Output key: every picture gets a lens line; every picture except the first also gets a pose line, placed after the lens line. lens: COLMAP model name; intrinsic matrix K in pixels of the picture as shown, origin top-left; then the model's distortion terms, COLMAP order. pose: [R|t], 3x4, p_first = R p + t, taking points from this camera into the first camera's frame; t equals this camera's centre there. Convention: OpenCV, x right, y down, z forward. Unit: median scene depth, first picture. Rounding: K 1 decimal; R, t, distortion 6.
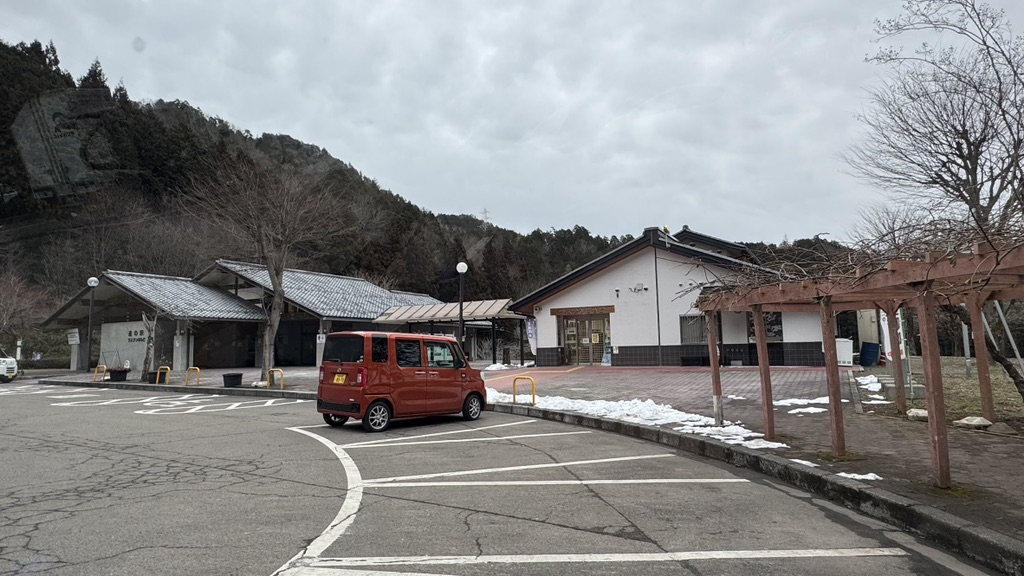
lens RADIAL K [[615.8, 0, 506.3], [0, 615.8, 287.1], [0, 0, 1]] dist [0.008800, 0.000539]
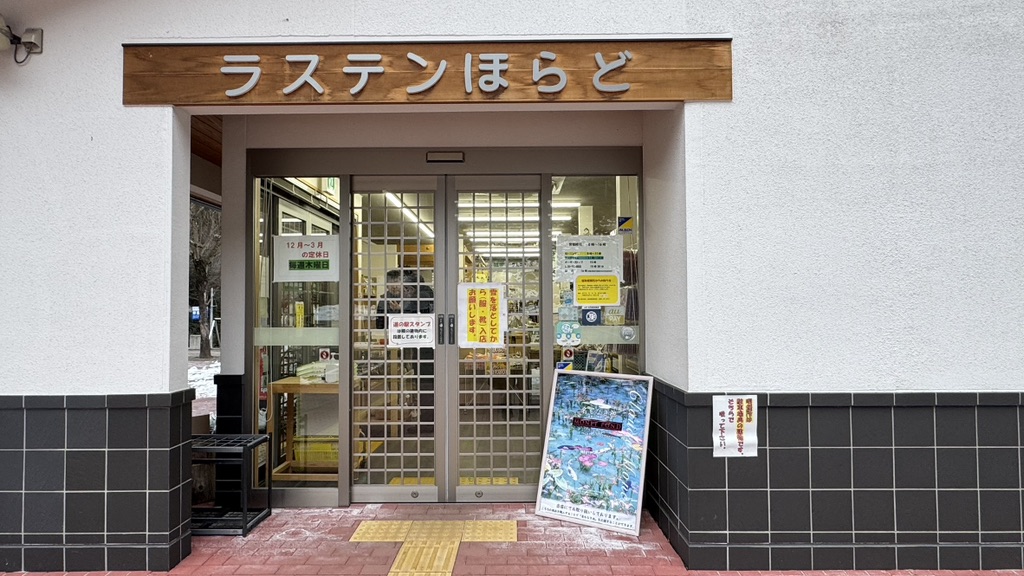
lens RADIAL K [[623.5, 0, 512.5], [0, 623.5, 288.8], [0, 0, 1]] dist [-0.001482, -0.002052]
pose [[0.874463, 0.026780, 0.484352, 0.079597], [-0.060155, 0.996755, 0.053494, 0.068672], [-0.481348, -0.075915, 0.873236, 0.865646]]
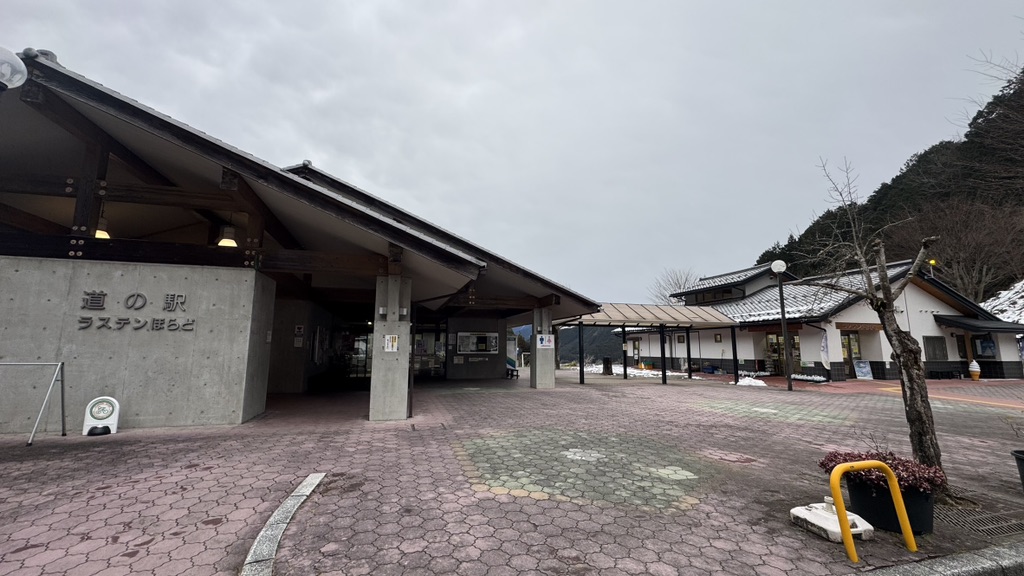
lens RADIAL K [[410.7, 0, 512.3], [0, 410.7, 292.8], [0, 0, 1]] dist [0.000219, 0.000207]
pose [[0.695211, 0.115963, 0.709390, -0.764885], [-0.093318, 0.993109, -0.070889, 0.083539], [-0.712722, -0.016916, 0.701242, 0.908281]]
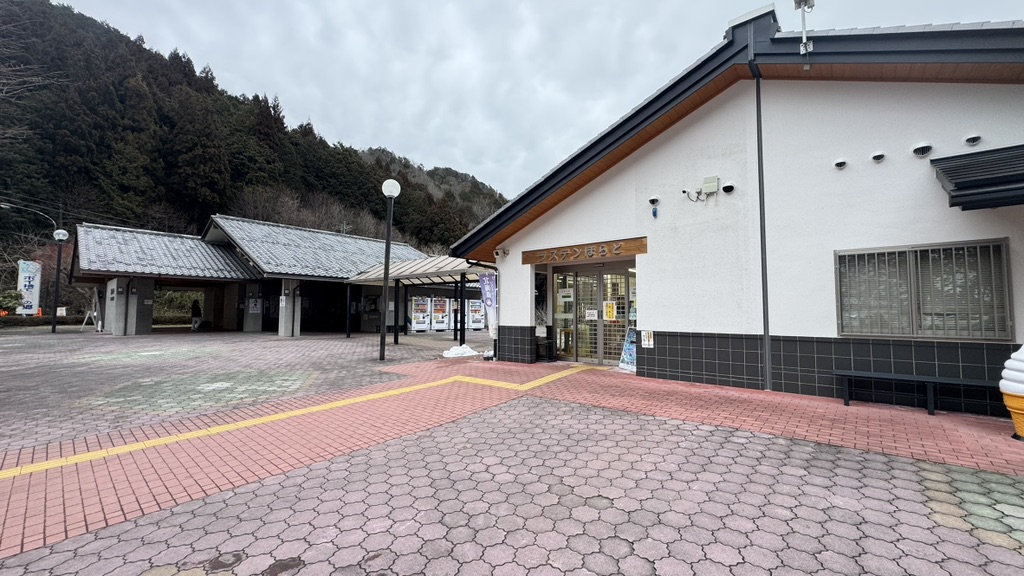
lens RADIAL K [[410.7, 0, 511.2], [0, 410.7, 288.2], [0, 0, 1]] dist [0.000219, 0.000207]
pose [[0.978060, 0.011017, -0.208030, 0.135013], [-0.001418, 0.998930, 0.046235, 0.049918], [0.208317, -0.044926, 0.977029, 0.658303]]
